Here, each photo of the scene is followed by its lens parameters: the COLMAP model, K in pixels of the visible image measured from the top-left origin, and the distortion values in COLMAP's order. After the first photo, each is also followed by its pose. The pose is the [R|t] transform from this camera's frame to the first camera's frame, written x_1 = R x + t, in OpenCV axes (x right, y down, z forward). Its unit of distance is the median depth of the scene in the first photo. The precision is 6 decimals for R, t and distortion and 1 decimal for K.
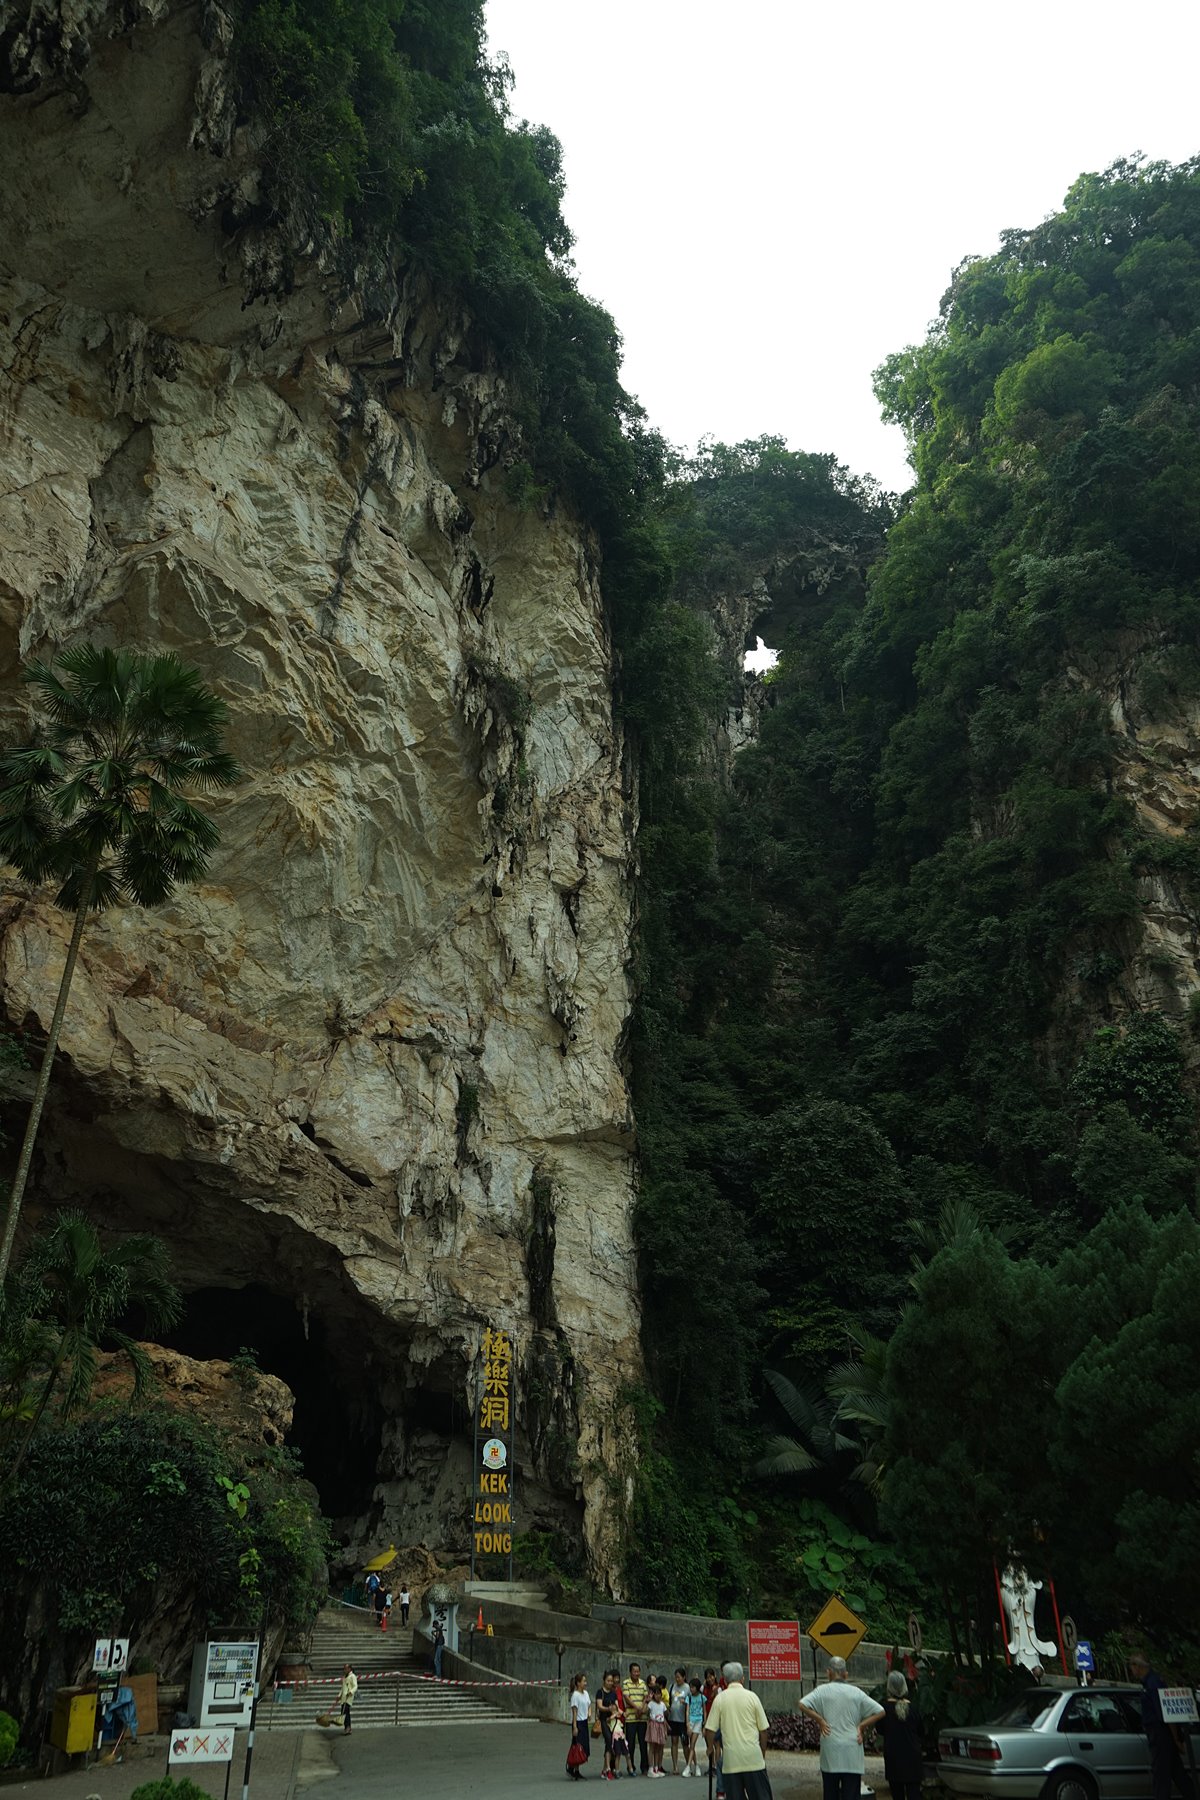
lens RADIAL K [[1438.8, 0, 607.5], [0, 1438.8, 900.4], [0, 0, 1]] dist [-0.006130, 0.012056]
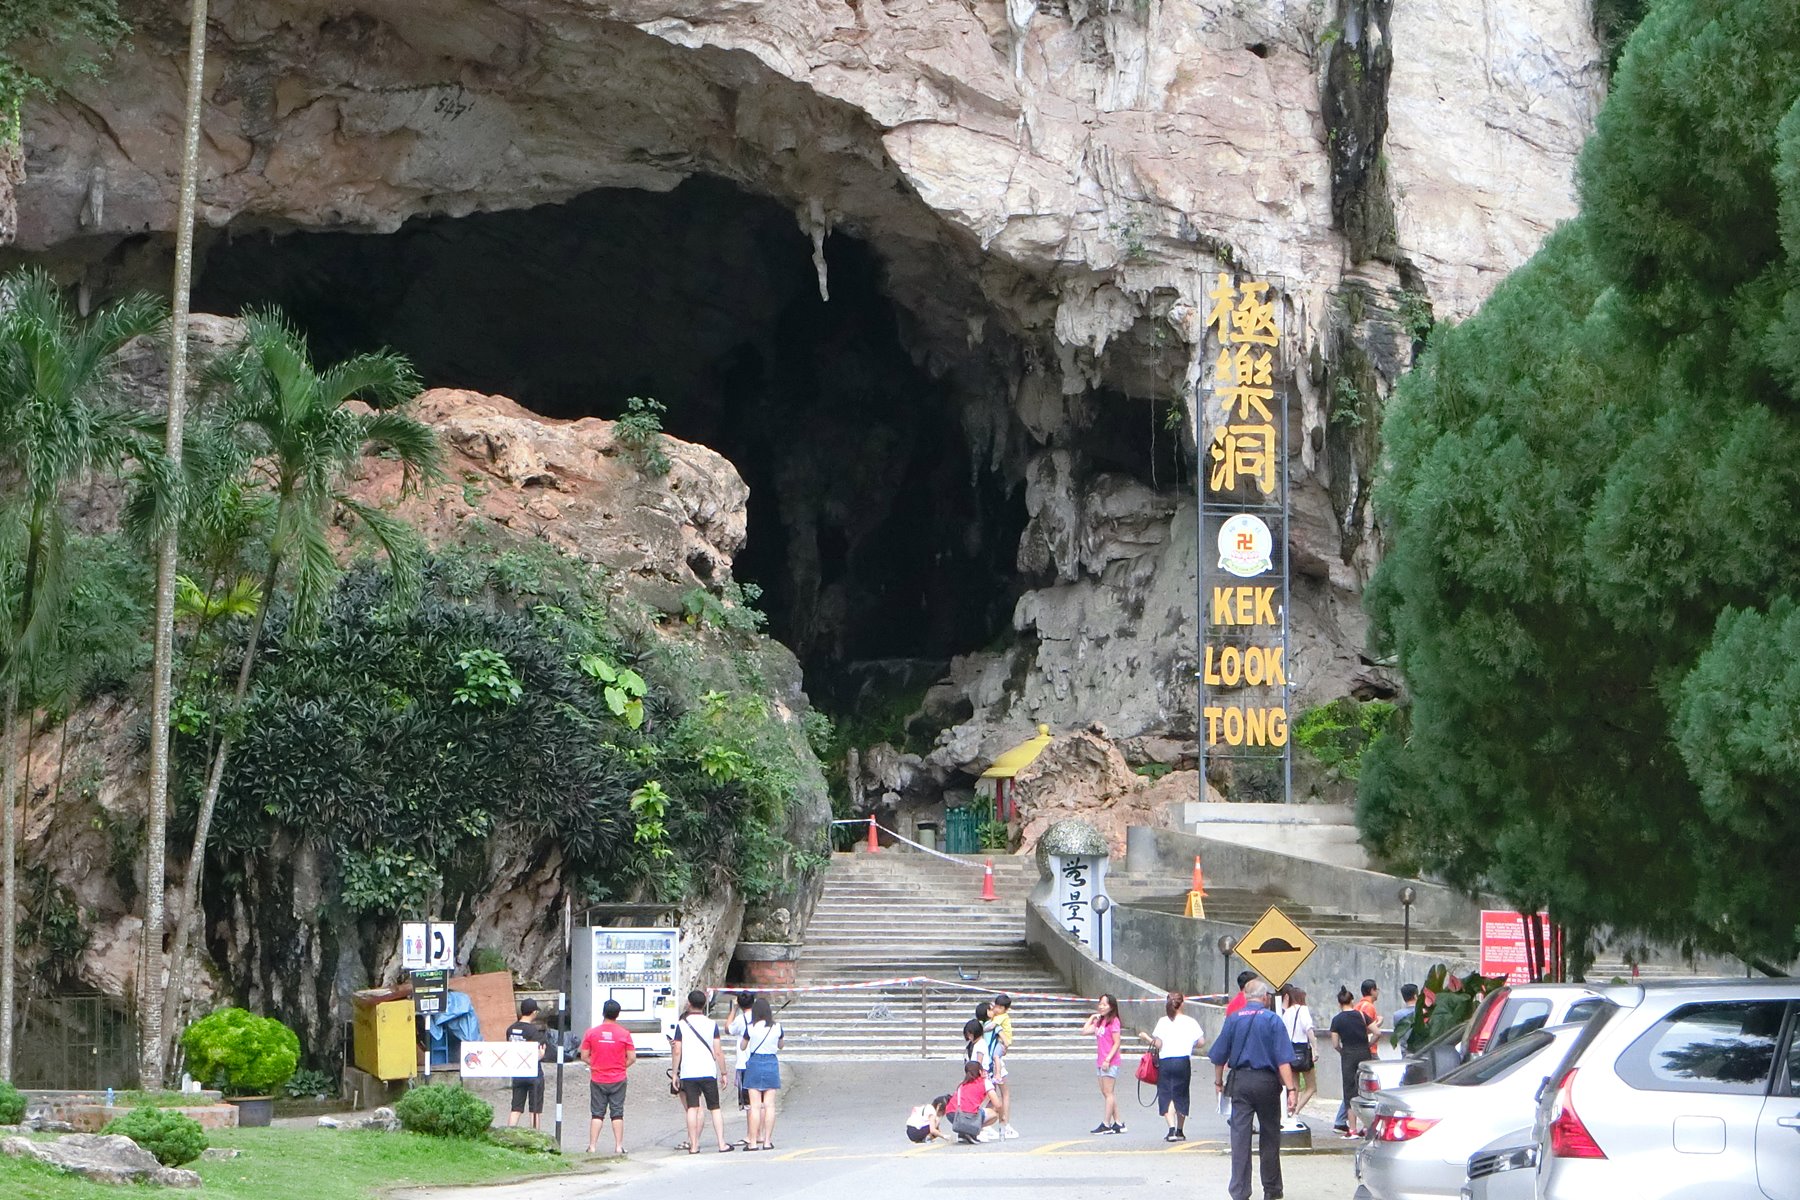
lens RADIAL K [[4701.0, 0, 771.3], [0, 4701.0, 569.1], [0, 0, 1]] dist [-0.048481, 0.000000]
pose [[0.966969, -0.003267, -0.254873, 0.151492], [0.104580, 0.916966, 0.385015, -0.187666], [0.232452, -0.398952, 0.887019, -0.337048]]
